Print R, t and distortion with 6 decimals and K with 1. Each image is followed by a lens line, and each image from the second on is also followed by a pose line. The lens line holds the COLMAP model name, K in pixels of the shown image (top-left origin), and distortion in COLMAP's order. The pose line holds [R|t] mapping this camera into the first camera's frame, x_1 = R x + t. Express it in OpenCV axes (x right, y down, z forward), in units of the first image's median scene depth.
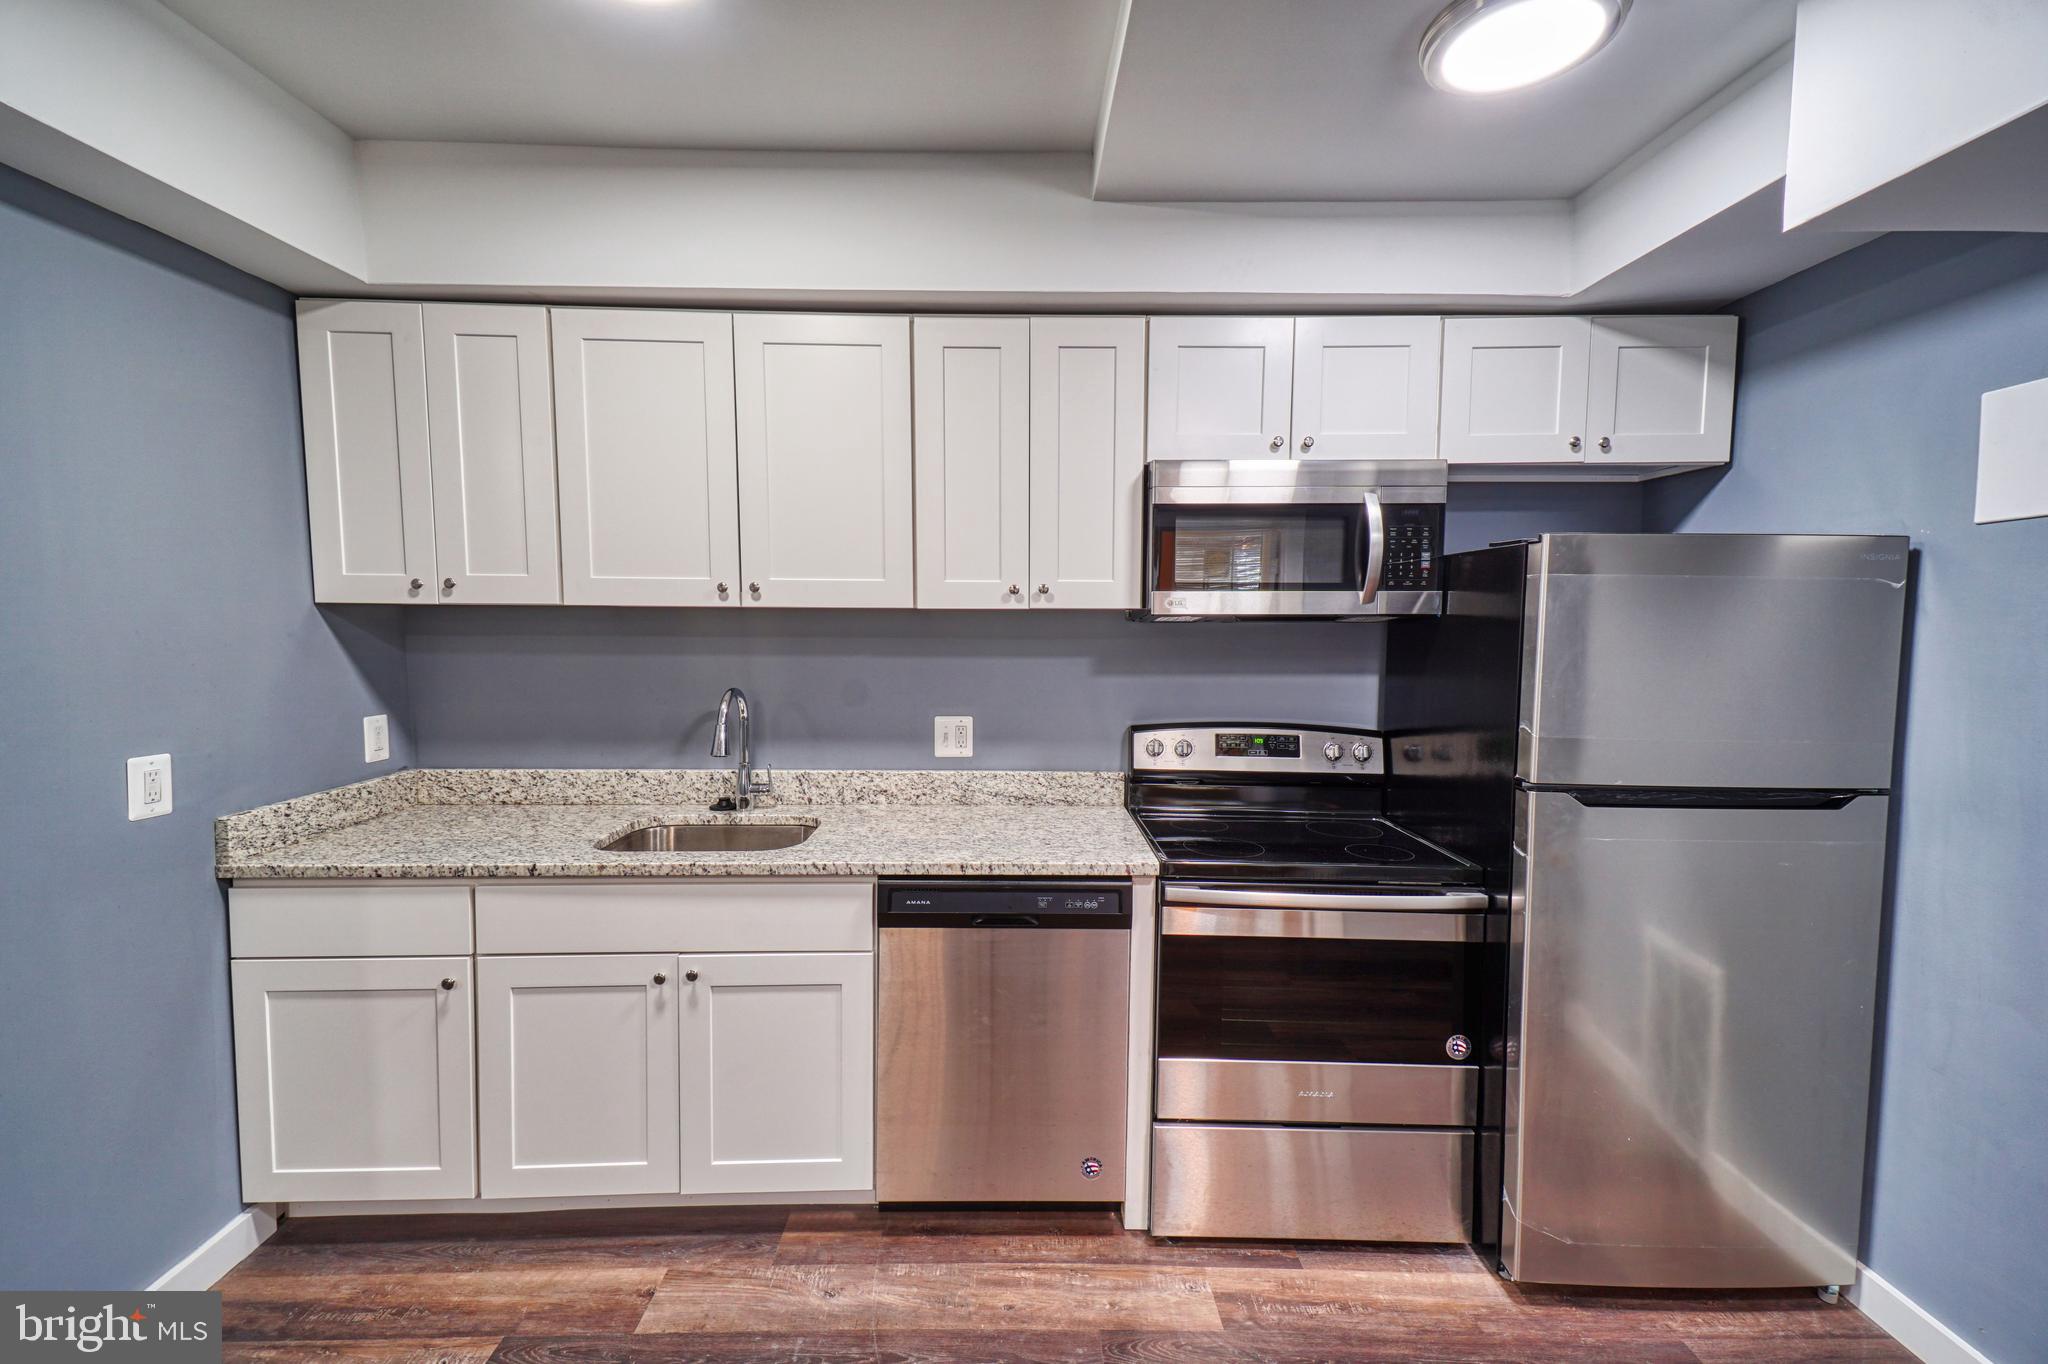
lens RADIAL K [[864.0, 0, 1025.4], [0, 864.0, 675.4], [0, 0, 1]] dist [0.054392, -0.021354]
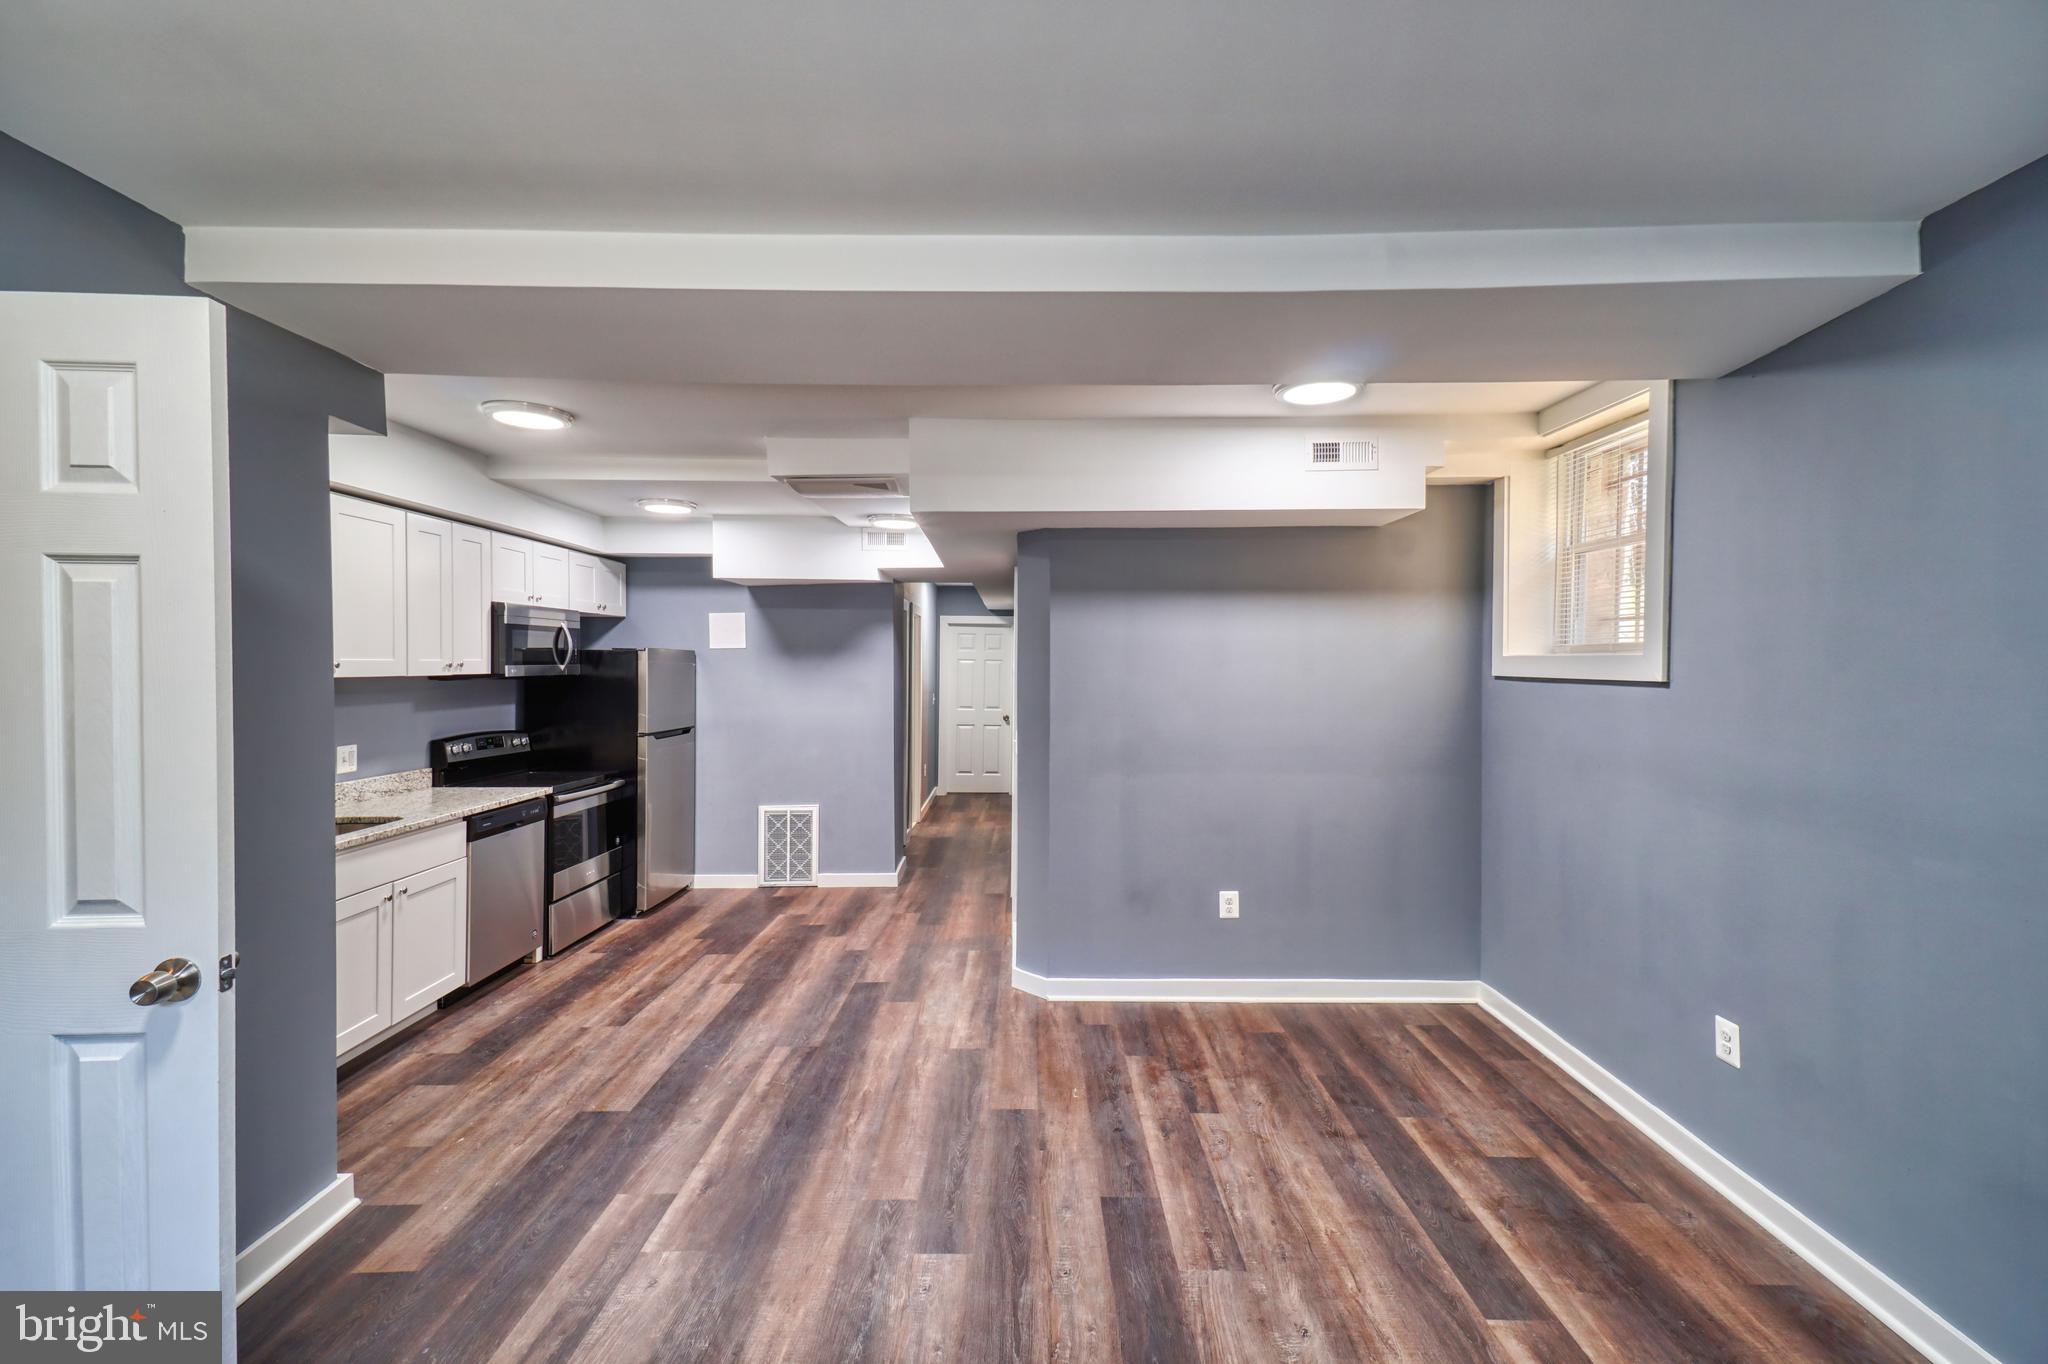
lens RADIAL K [[864.0, 0, 1025.4], [0, 864.0, 675.4], [0, 0, 1]] dist [0.054392, -0.021354]
pose [[0.018876, -0.019379, 0.999634, -1.880214], [0.057478, 0.998180, 0.018265, -0.041153], [-0.998168, 0.057112, 0.019956, -0.261120]]
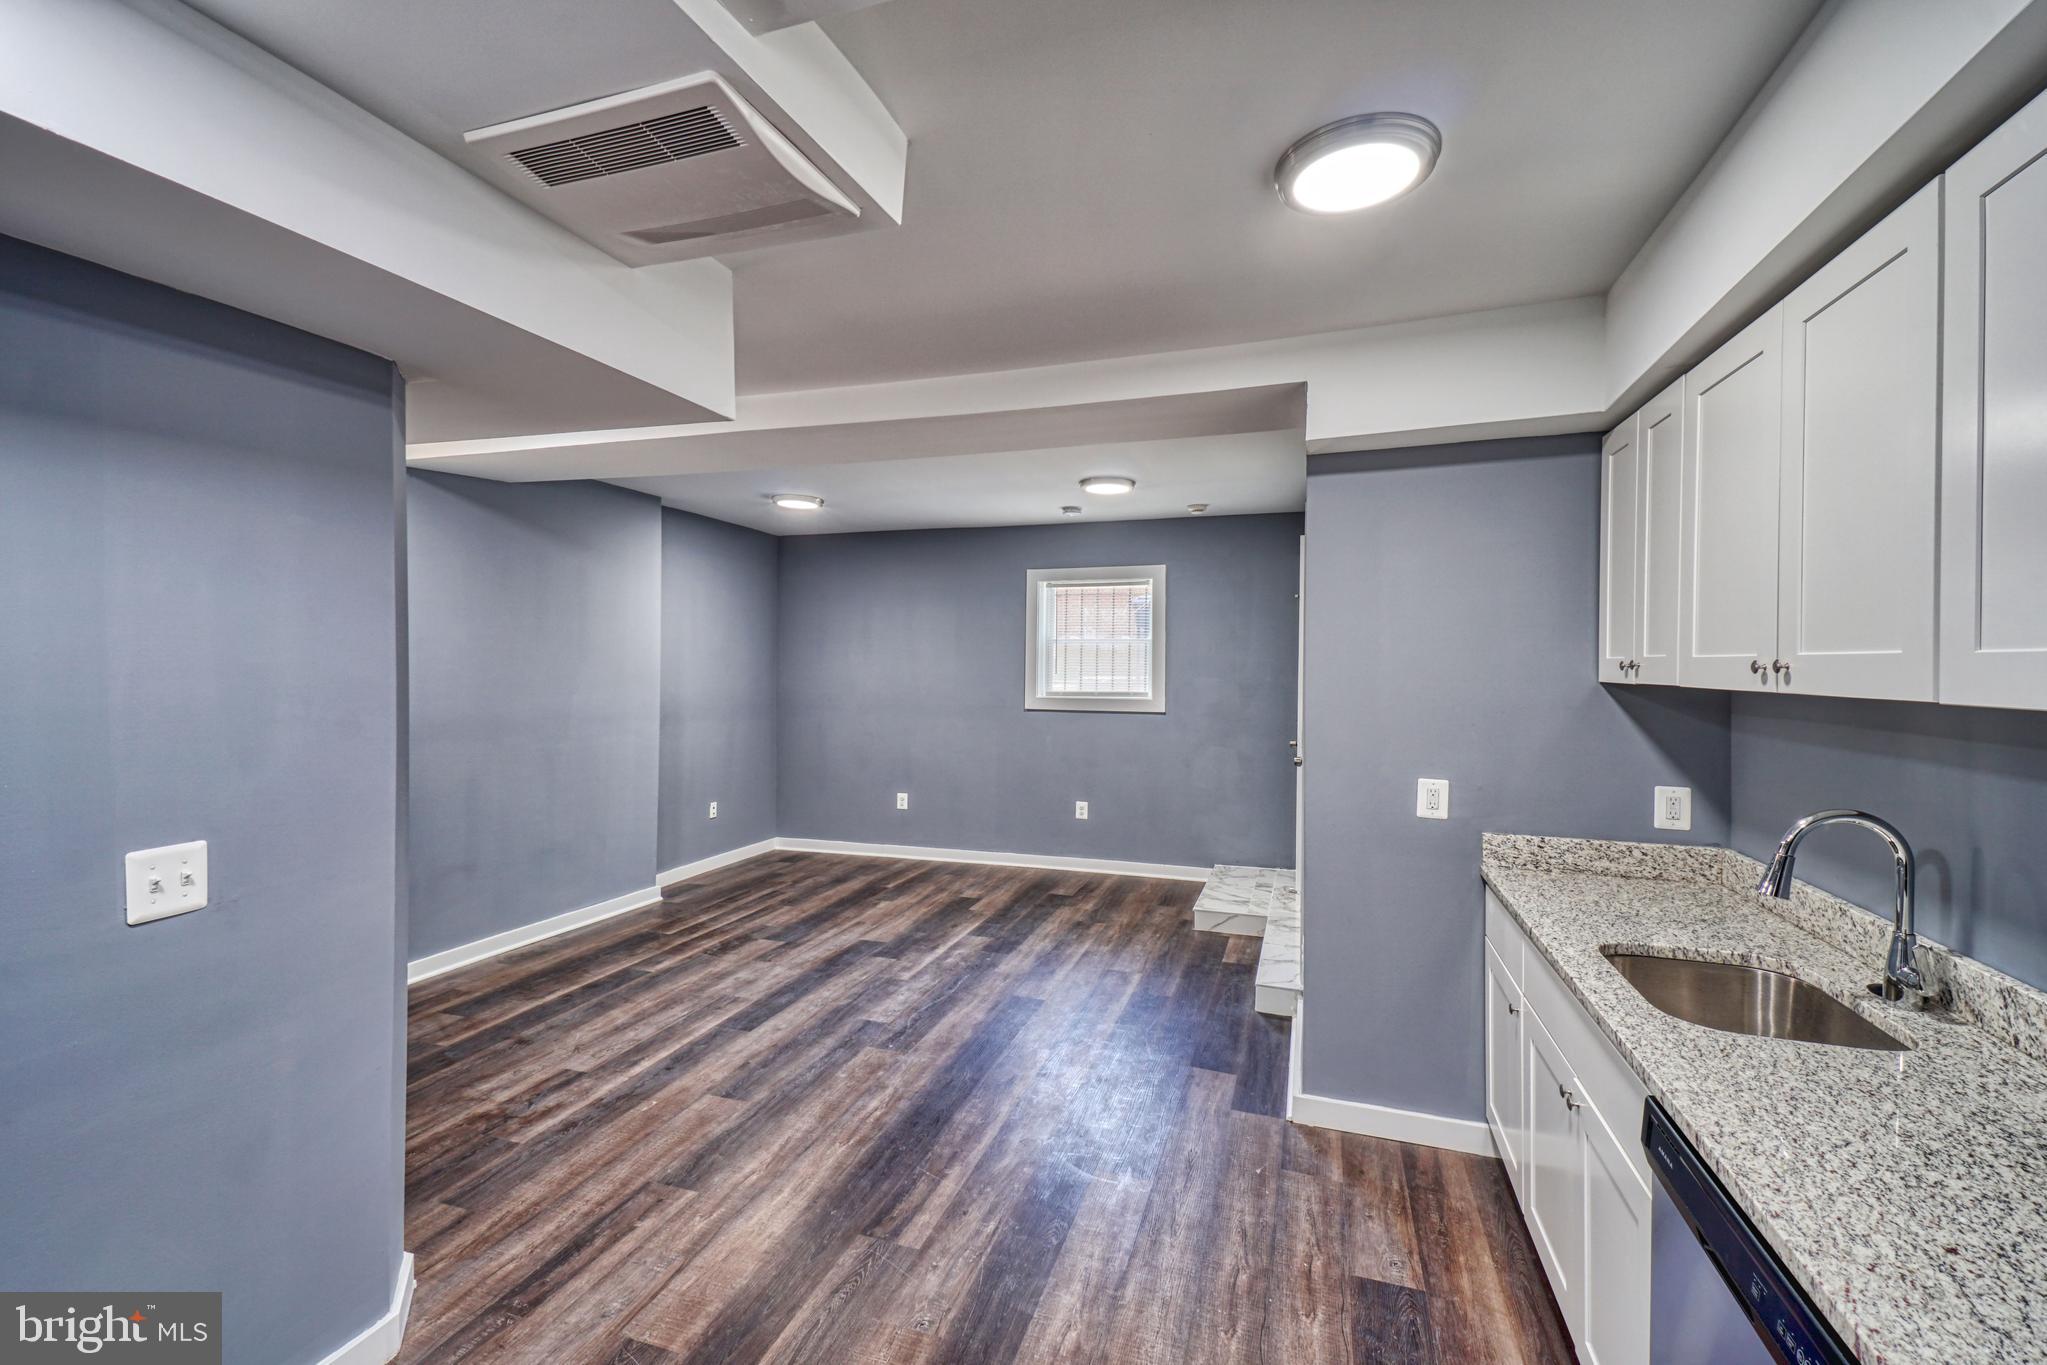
lens RADIAL K [[863.6, 0, 1024.9], [0, 863.6, 675.9], [0, 0, 1]] dist [0.054392, -0.021354]
pose [[-0.334610, 0.007547, -0.942326, 0.581416], [-0.067710, 0.997191, 0.032030, -0.075394], [0.939921, 0.074523, -0.333159, 0.661170]]
